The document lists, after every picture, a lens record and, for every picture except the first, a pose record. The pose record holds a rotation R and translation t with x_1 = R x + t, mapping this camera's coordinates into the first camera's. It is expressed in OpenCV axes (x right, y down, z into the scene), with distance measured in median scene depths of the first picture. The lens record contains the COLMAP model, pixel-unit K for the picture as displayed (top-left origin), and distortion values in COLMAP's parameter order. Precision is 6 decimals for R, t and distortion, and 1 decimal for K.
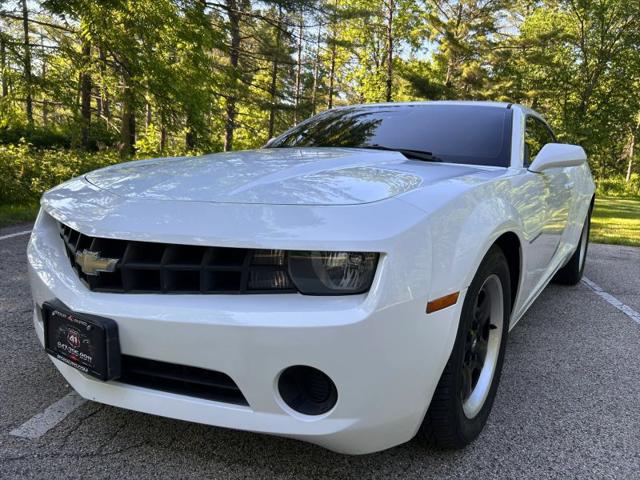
lens RADIAL K [[485.6, 0, 322.1], [0, 485.6, 244.0], [0, 0, 1]] dist [0.044022, -0.050660]
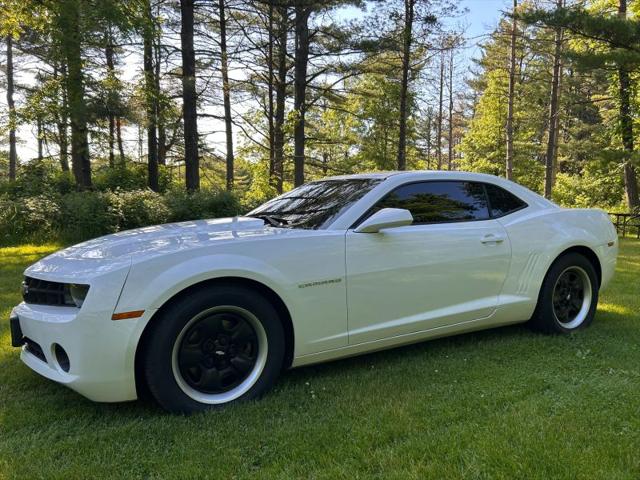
lens RADIAL K [[485.6, 0, 323.4], [0, 485.6, 240.4], [0, 0, 1]] dist [0.044022, -0.050660]
pose [[0.892153, -0.015842, -0.451455, 1.308711], [-0.034805, 0.994004, -0.103661, 0.008560], [0.450390, 0.108194, 0.886252, -0.208492]]
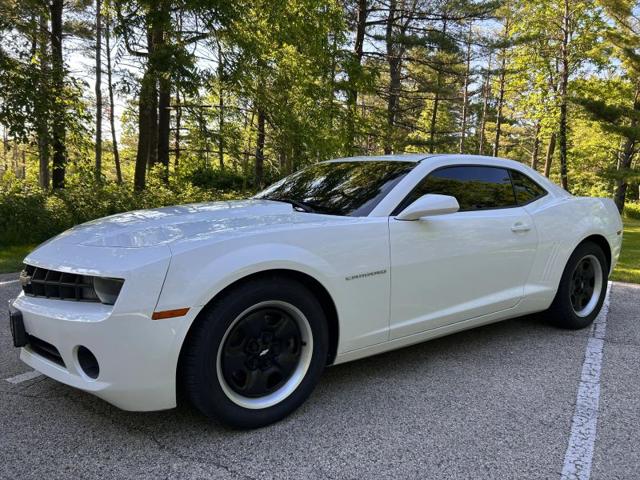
lens RADIAL K [[485.6, 0, 324.0], [0, 485.6, 237.9], [0, 0, 1]] dist [0.044022, -0.050660]
pose [[0.933672, 0.013851, -0.357862, 0.970115], [-0.040786, 0.996863, -0.067829, -0.025265], [0.355800, 0.077926, 0.931308, -0.208884]]
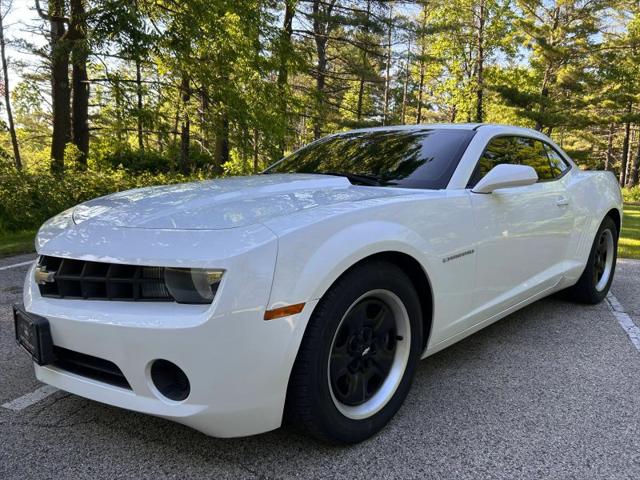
lens RADIAL K [[485.6, 0, 322.8], [0, 485.6, 241.5], [0, 0, 1]] dist [0.044022, -0.050660]
pose [[0.980465, -0.000125, -0.196692, 0.448982], [-0.006535, 0.999427, -0.033212, -0.009278], [0.196584, 0.033849, 0.979903, -0.116803]]
